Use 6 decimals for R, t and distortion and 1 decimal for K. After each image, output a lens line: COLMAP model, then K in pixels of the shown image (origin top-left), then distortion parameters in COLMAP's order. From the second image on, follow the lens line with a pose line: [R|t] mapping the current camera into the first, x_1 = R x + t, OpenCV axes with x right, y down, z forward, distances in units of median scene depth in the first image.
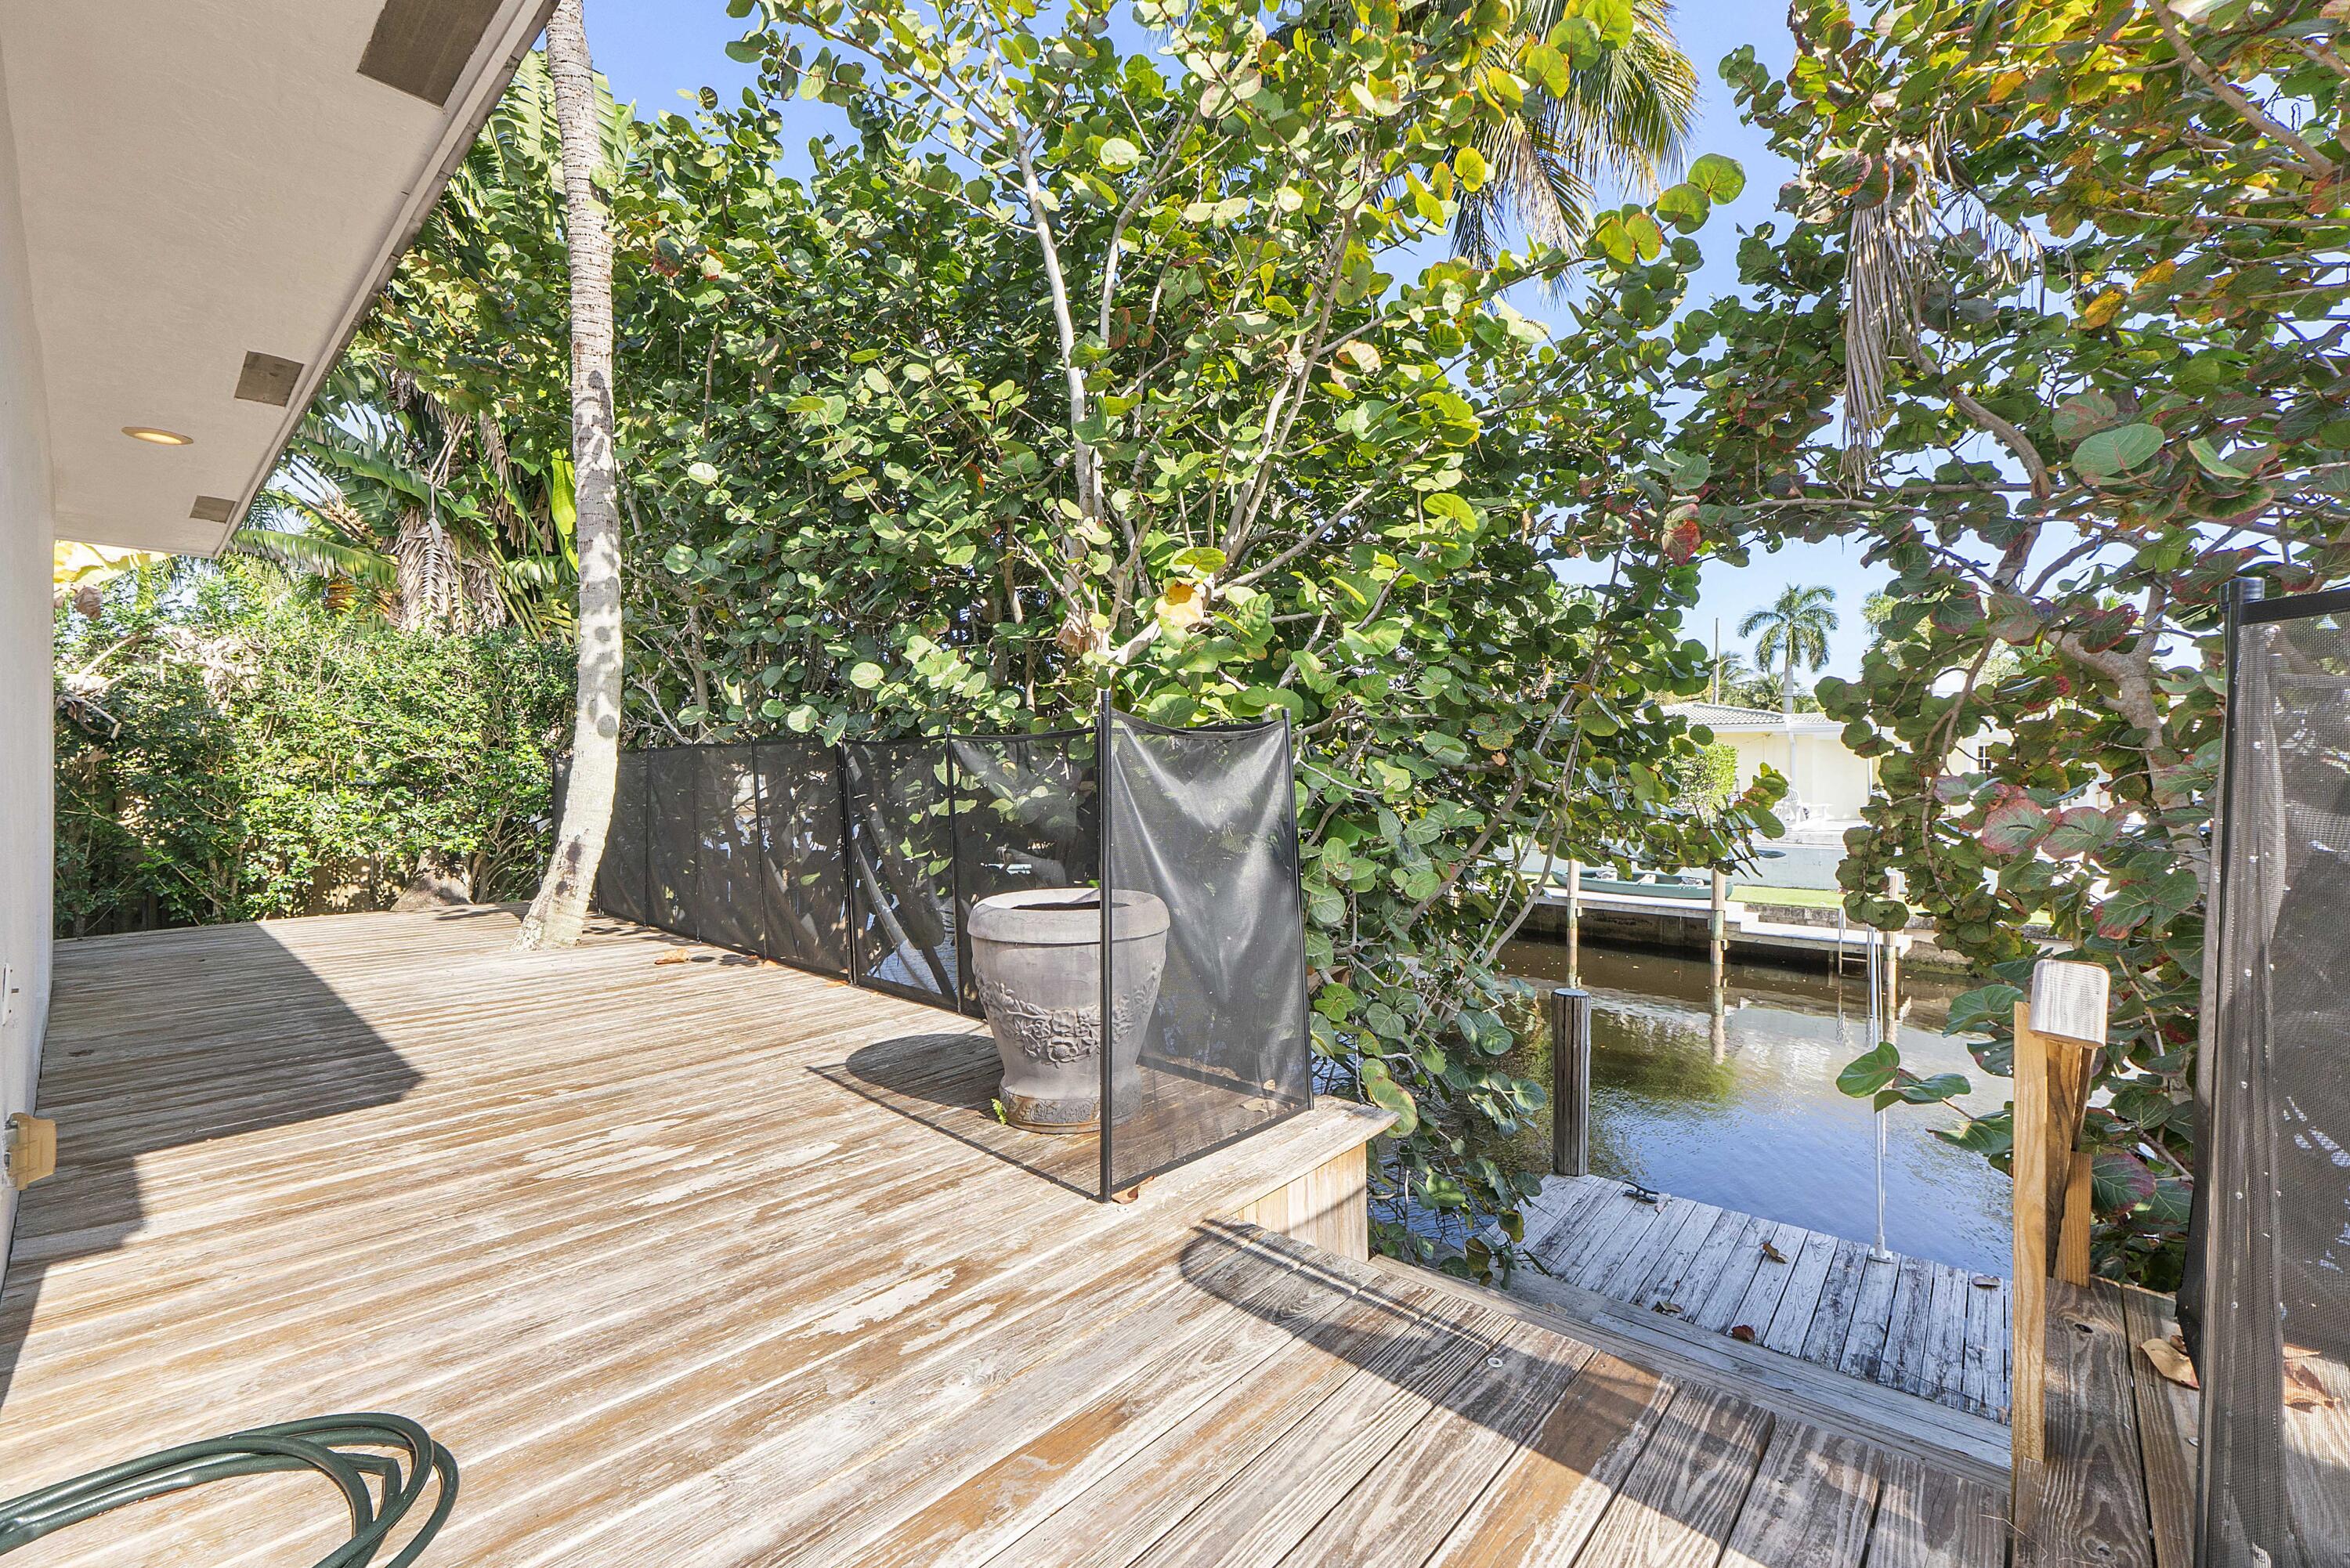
lens RADIAL K [[999.2, 0, 1177.8], [0, 999.2, 777.9], [0, 0, 1]] dist [-0.003457, -0.001046]
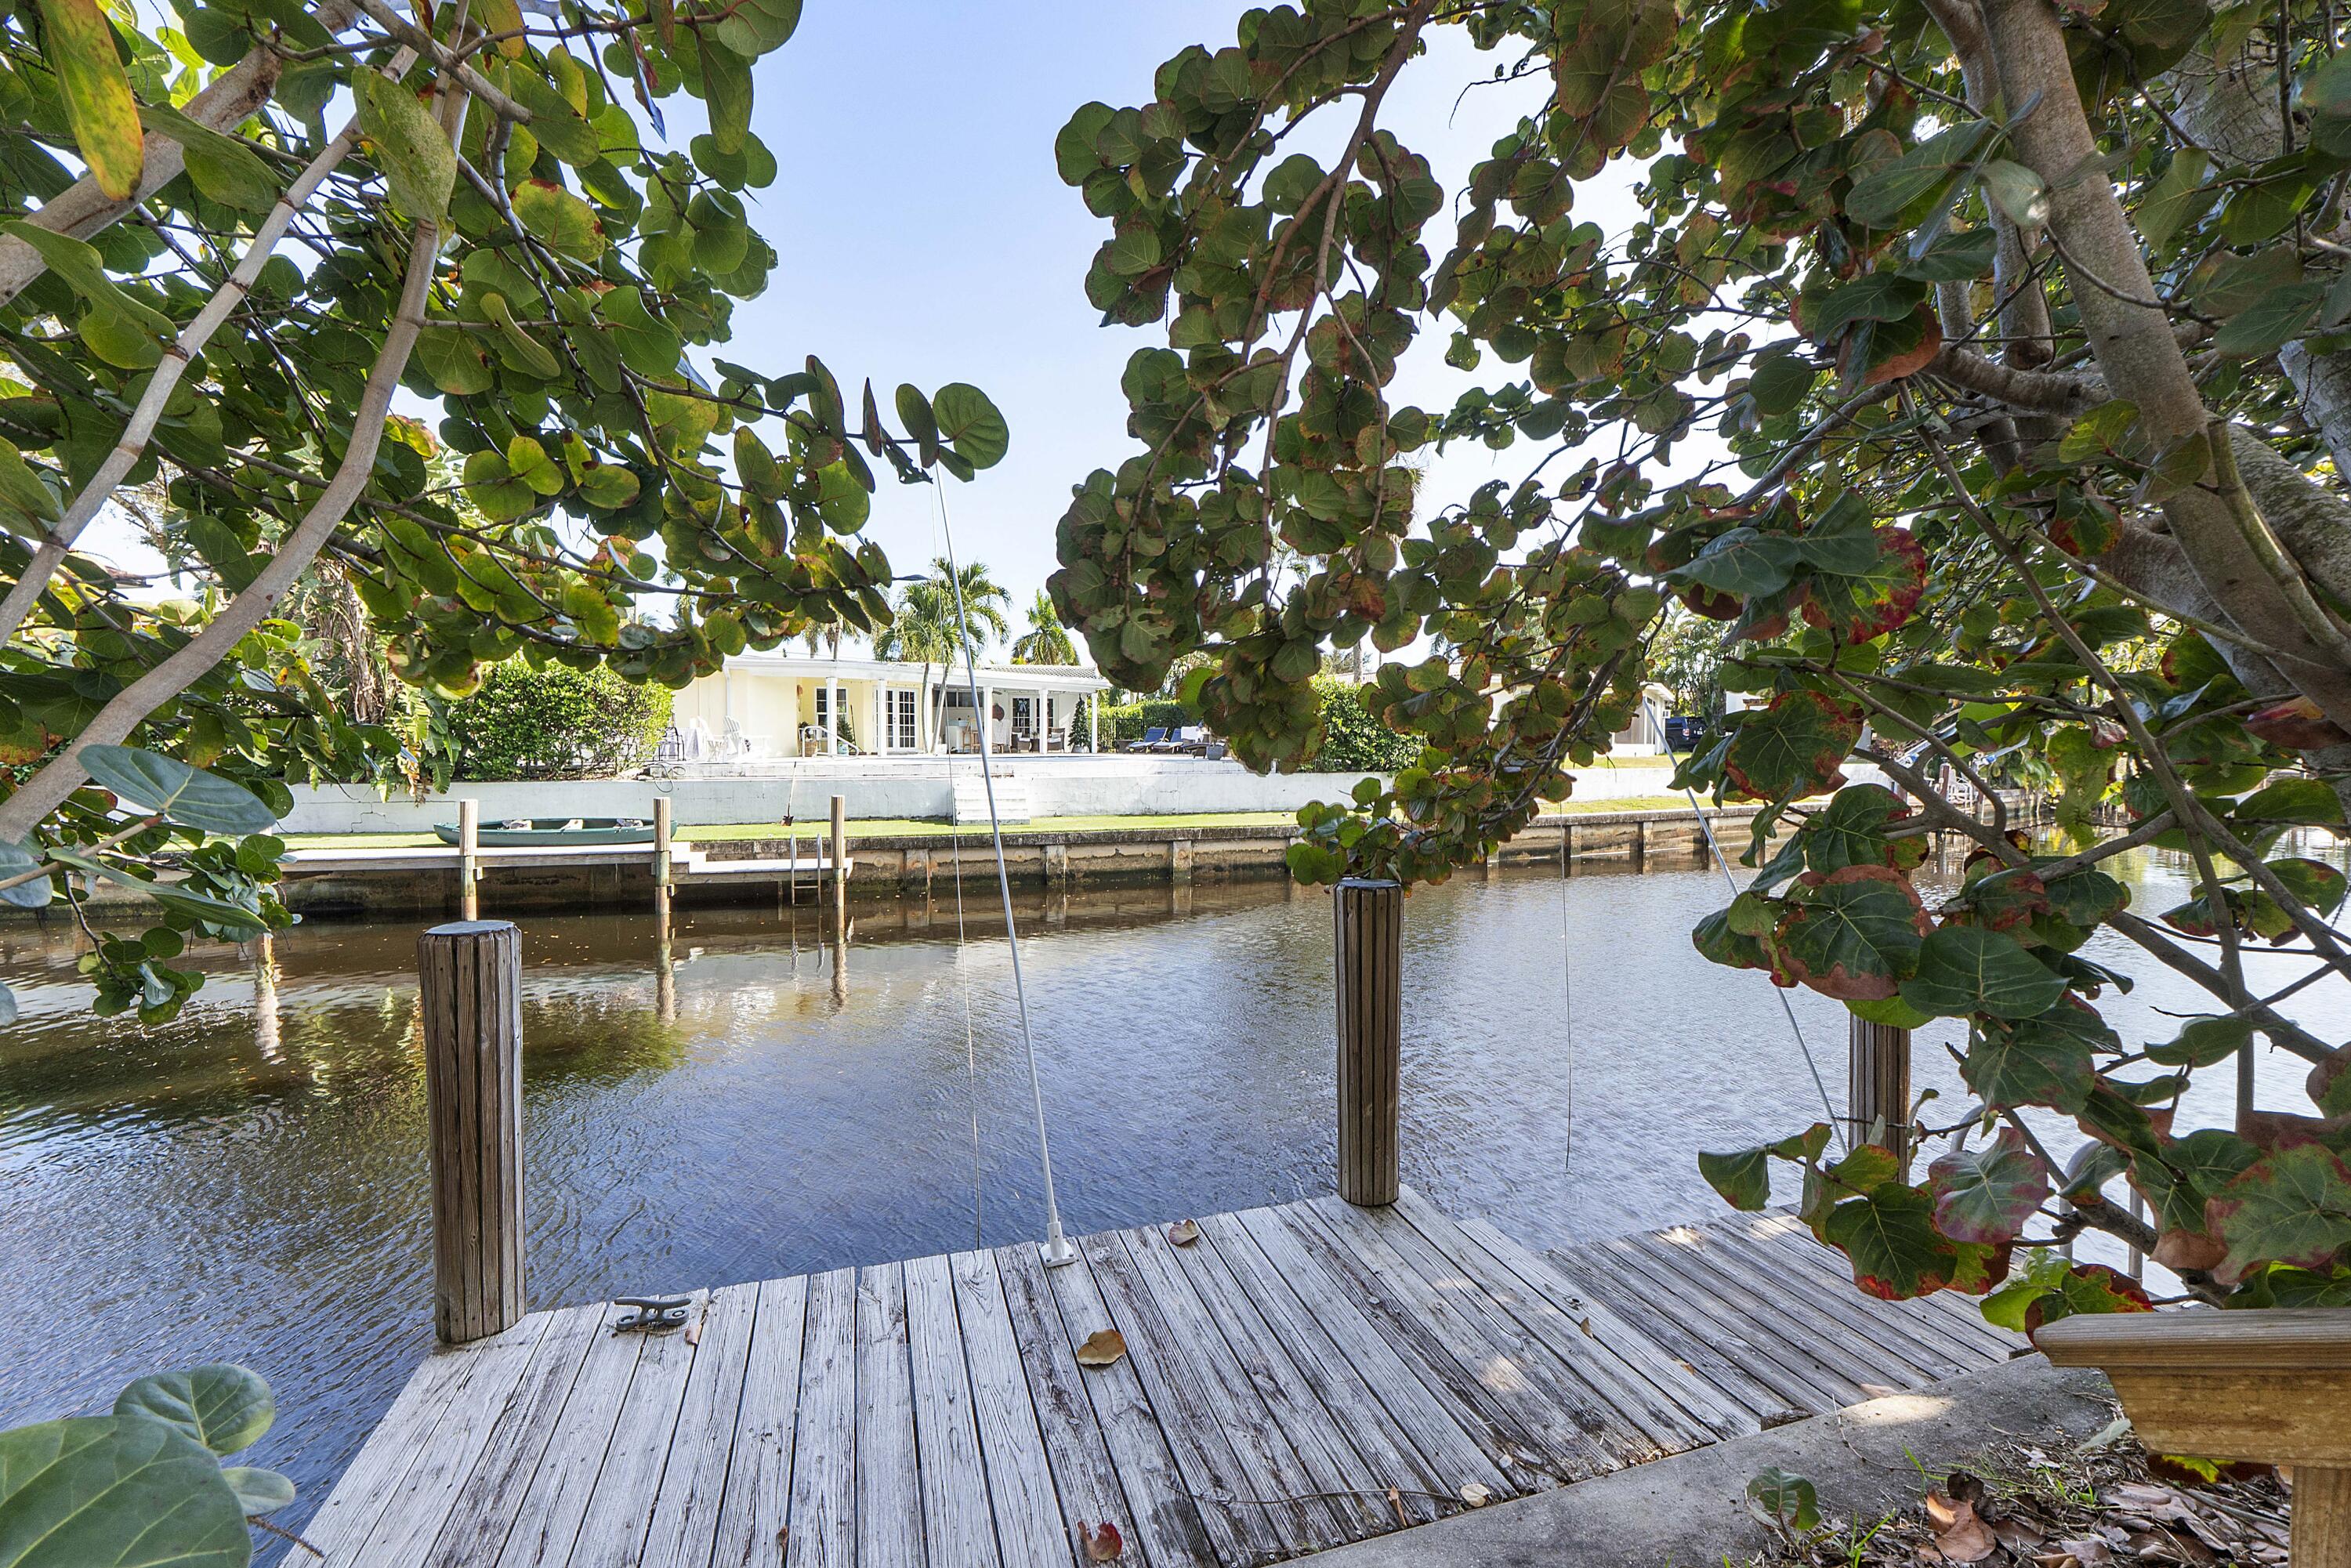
lens RADIAL K [[999.7, 0, 1178.0], [0, 999.7, 778.8], [0, 0, 1]] dist [-0.003457, -0.001046]
pose [[0.542550, -0.028759, 0.839531, 0.066135], [0.004754, 0.999503, 0.031167, 0.046582], [-0.840010, -0.012919, 0.542417, 0.169669]]
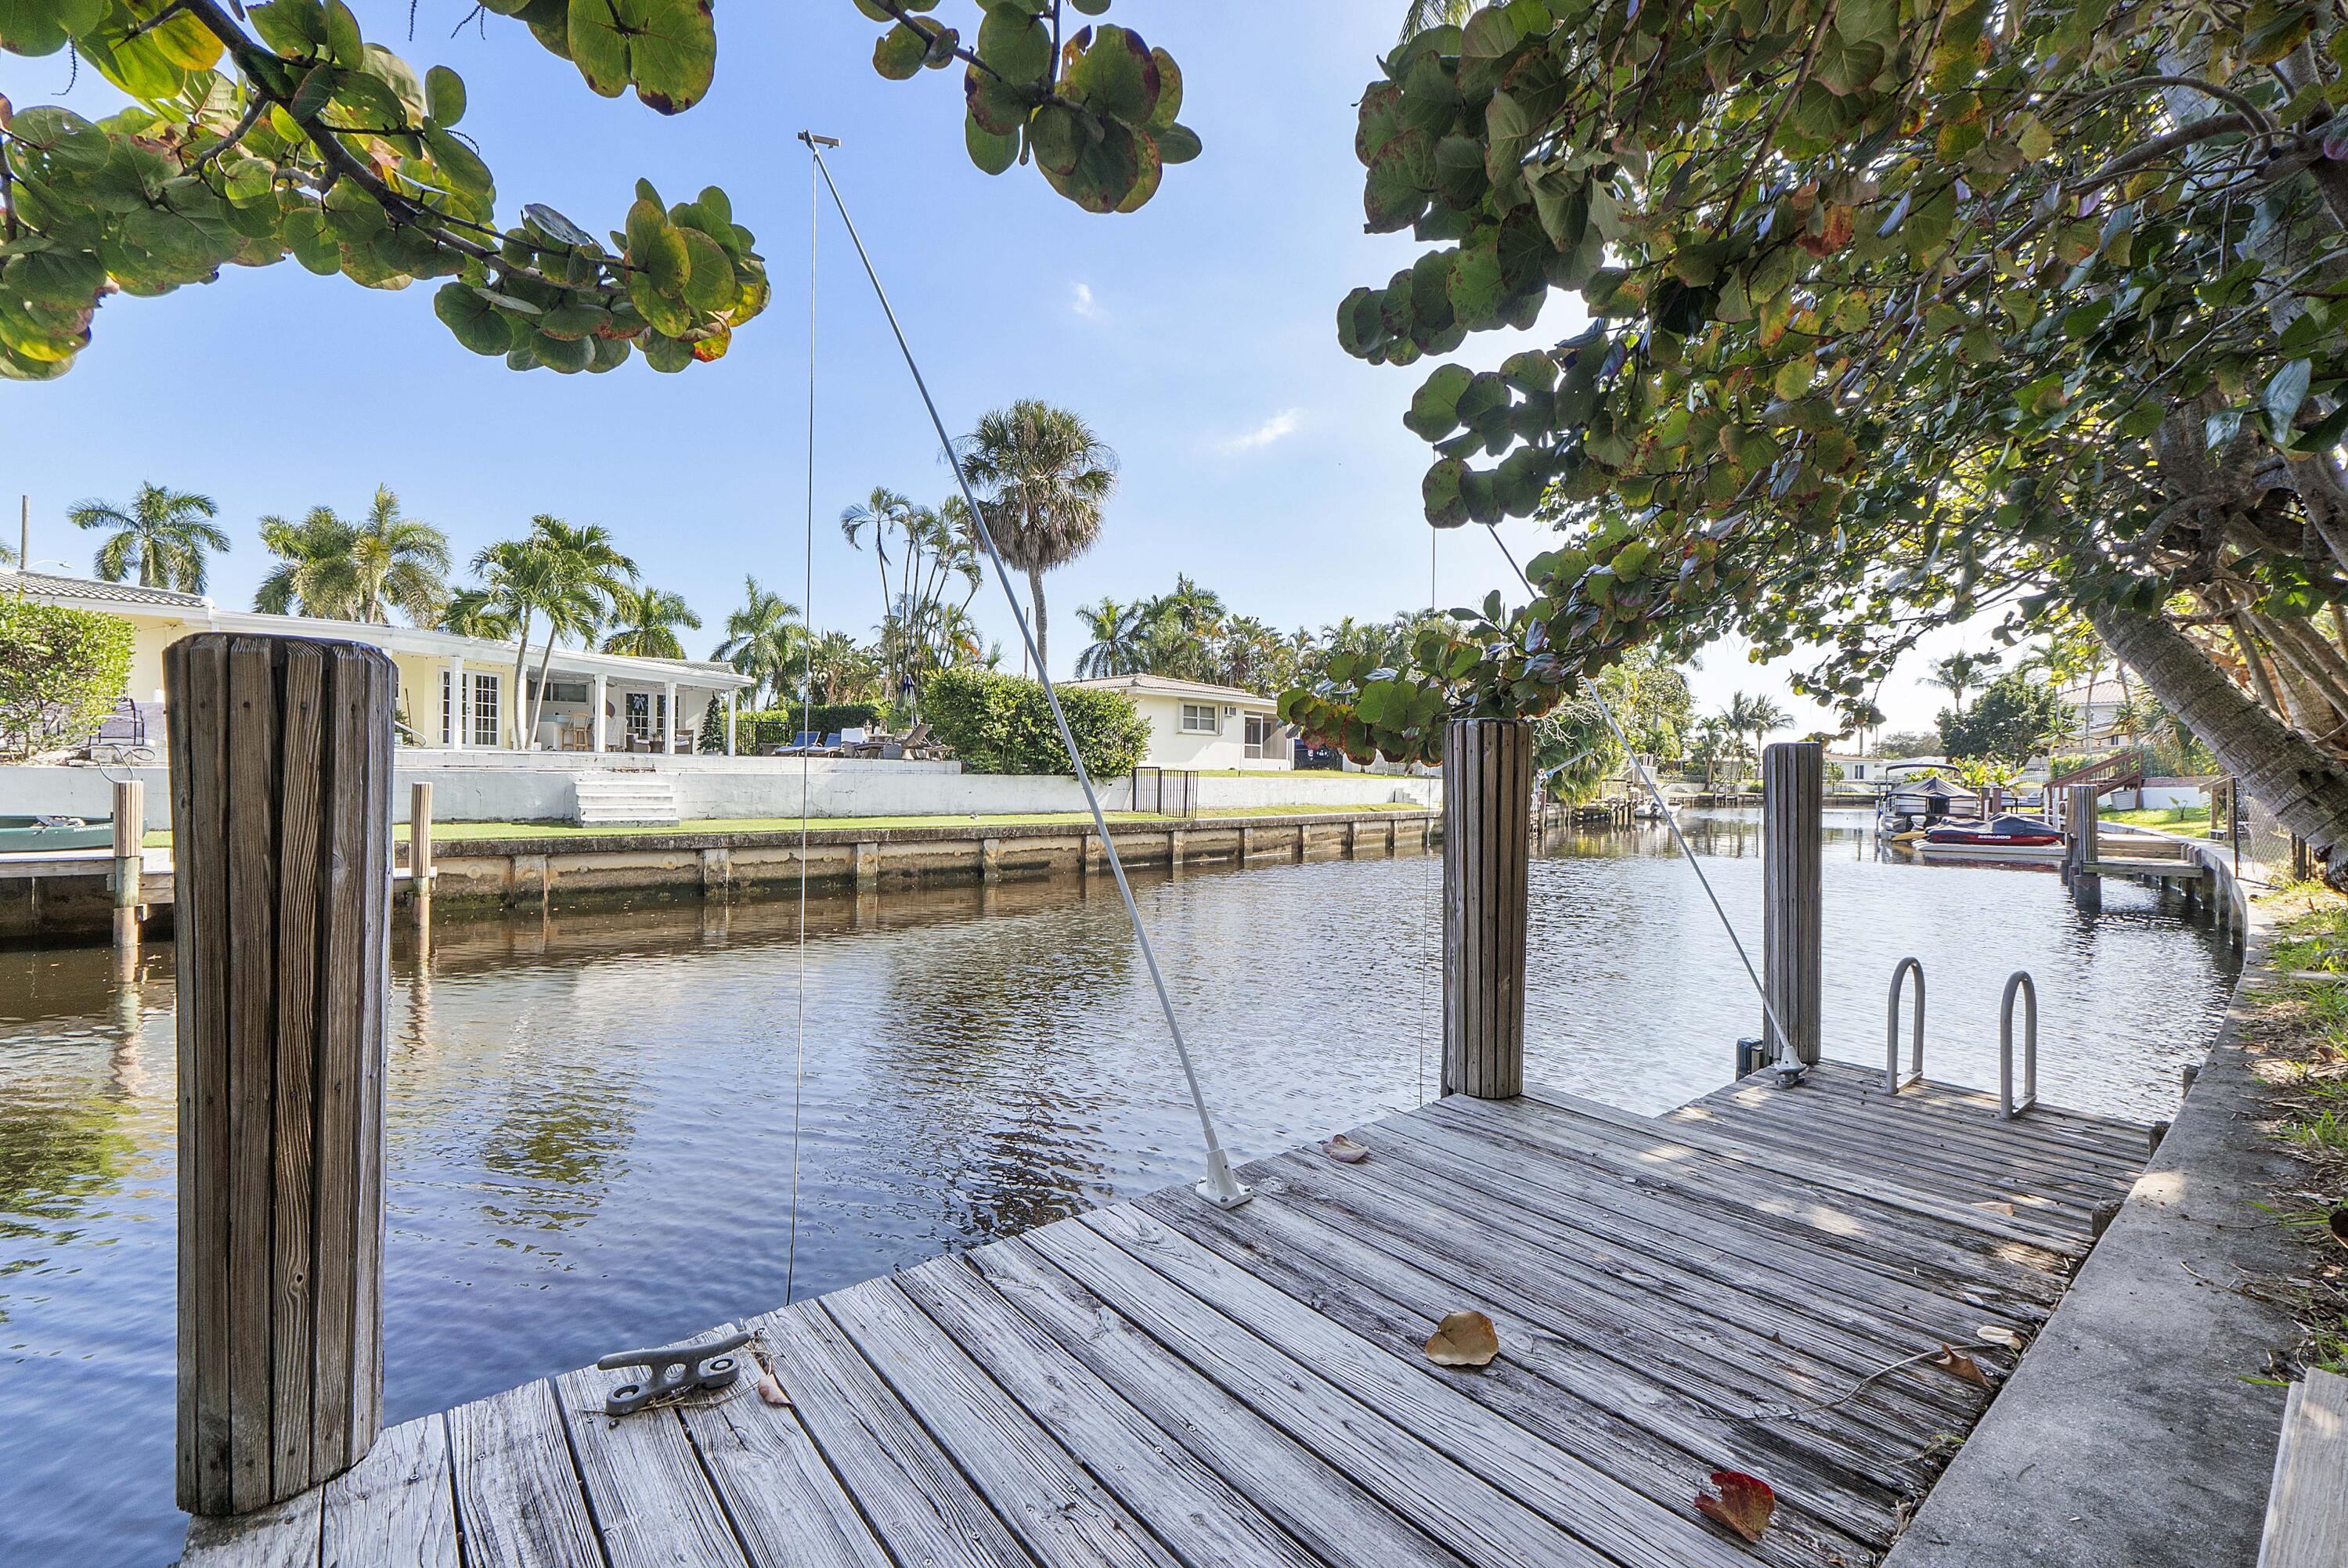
lens RADIAL K [[1005.5, 0, 1181.1], [0, 1005.5, 775.2], [0, 0, 1]] dist [-0.006233, -0.000363]
pose [[0.193967, 0.004377, 0.980998, 0.074008], [-0.004395, 0.999984, -0.003593, 0.082808], [-0.980998, -0.003615, 0.193983, 0.261315]]
